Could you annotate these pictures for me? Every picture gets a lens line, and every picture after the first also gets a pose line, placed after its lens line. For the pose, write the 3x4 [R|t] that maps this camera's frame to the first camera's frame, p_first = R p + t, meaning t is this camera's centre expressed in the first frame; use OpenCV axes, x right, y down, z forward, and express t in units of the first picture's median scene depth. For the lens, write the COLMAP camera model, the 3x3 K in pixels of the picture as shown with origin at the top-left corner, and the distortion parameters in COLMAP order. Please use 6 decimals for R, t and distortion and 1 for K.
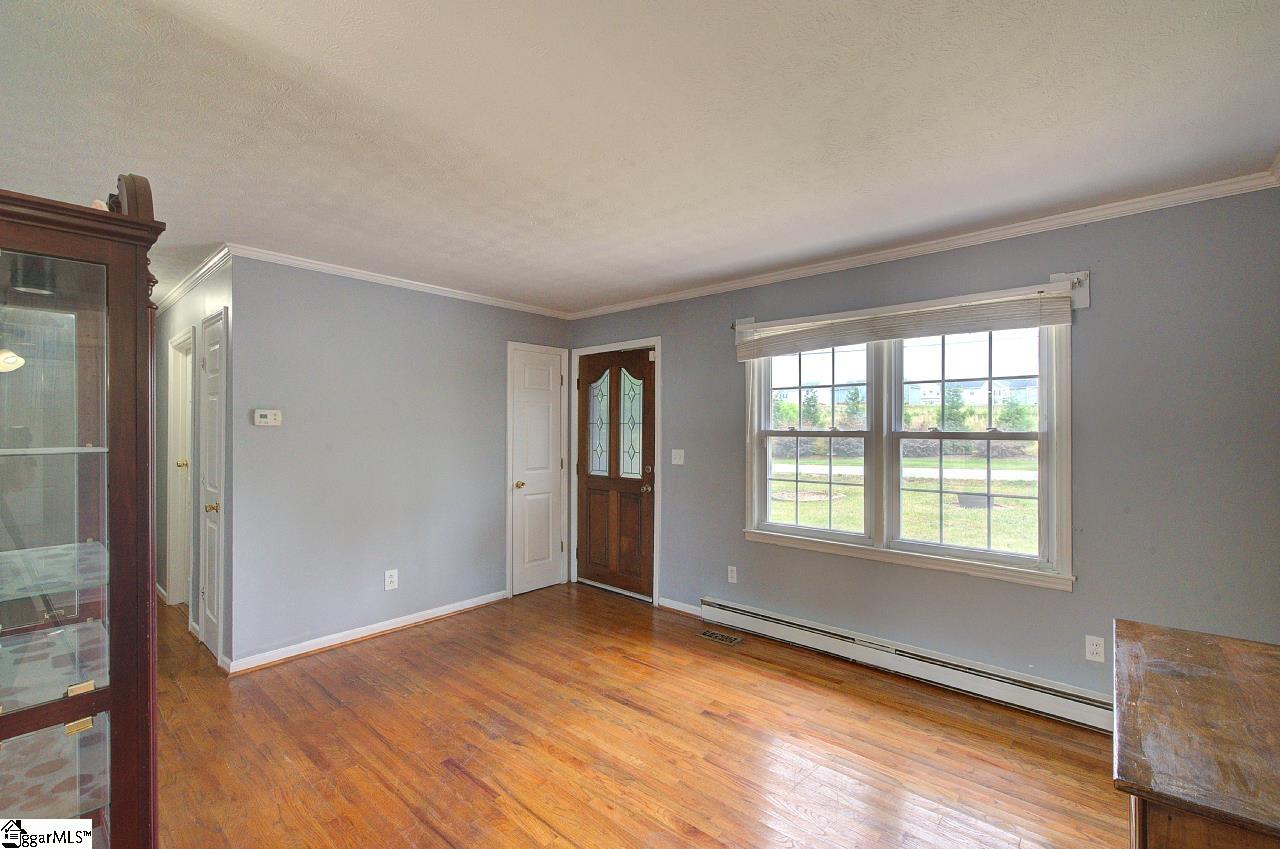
lens RADIAL K [[552.4, 0, 641.2], [0, 552.4, 429.8], [0, 0, 1]] dist [-0.000102, 0.000463]
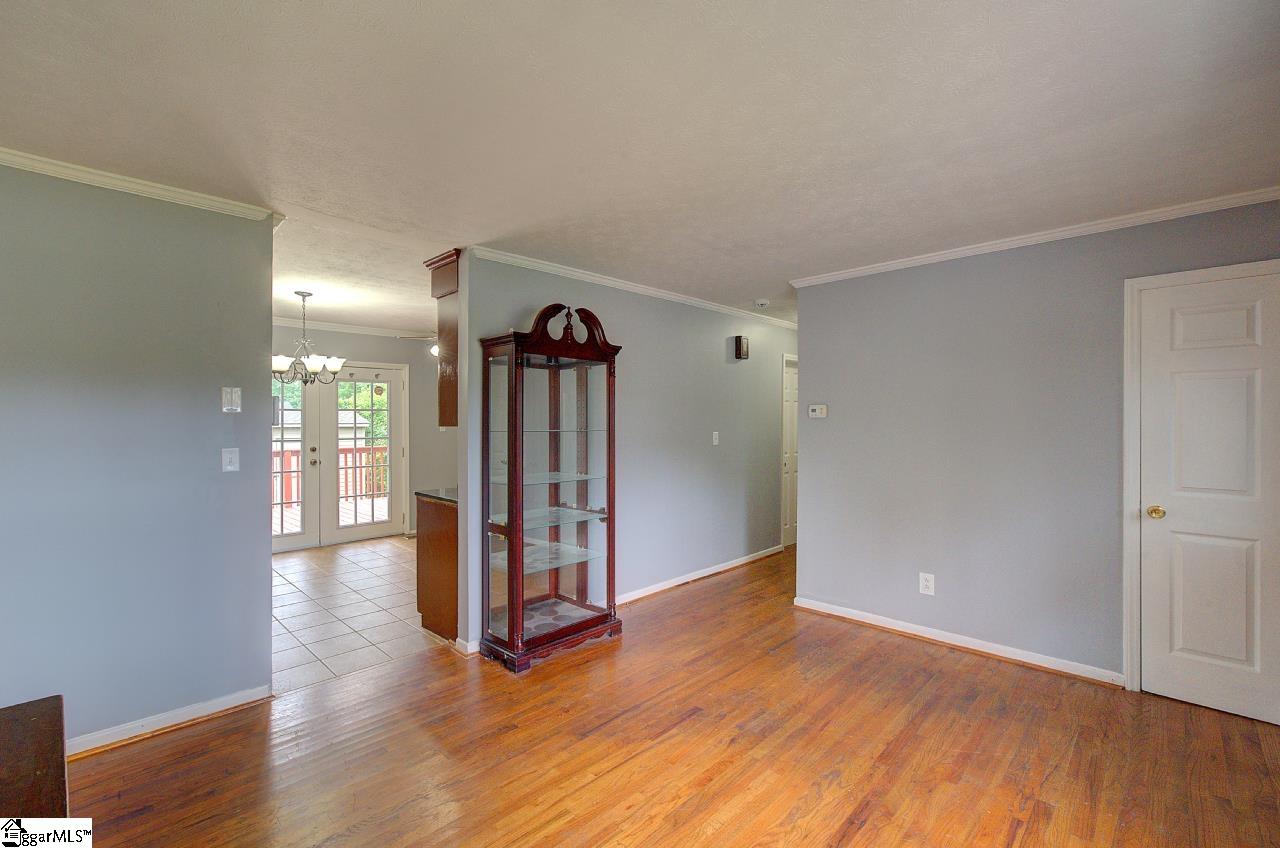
lens RADIAL K [[552.4, 0, 637.6], [0, 552.4, 418.0], [0, 0, 1]] dist [-0.000102, 0.000463]
pose [[-0.043437, -0.003508, -0.999050, 0.562400], [0.002377, 0.999991, -0.003614, -0.003315], [0.999053, -0.002532, -0.043428, 0.640814]]
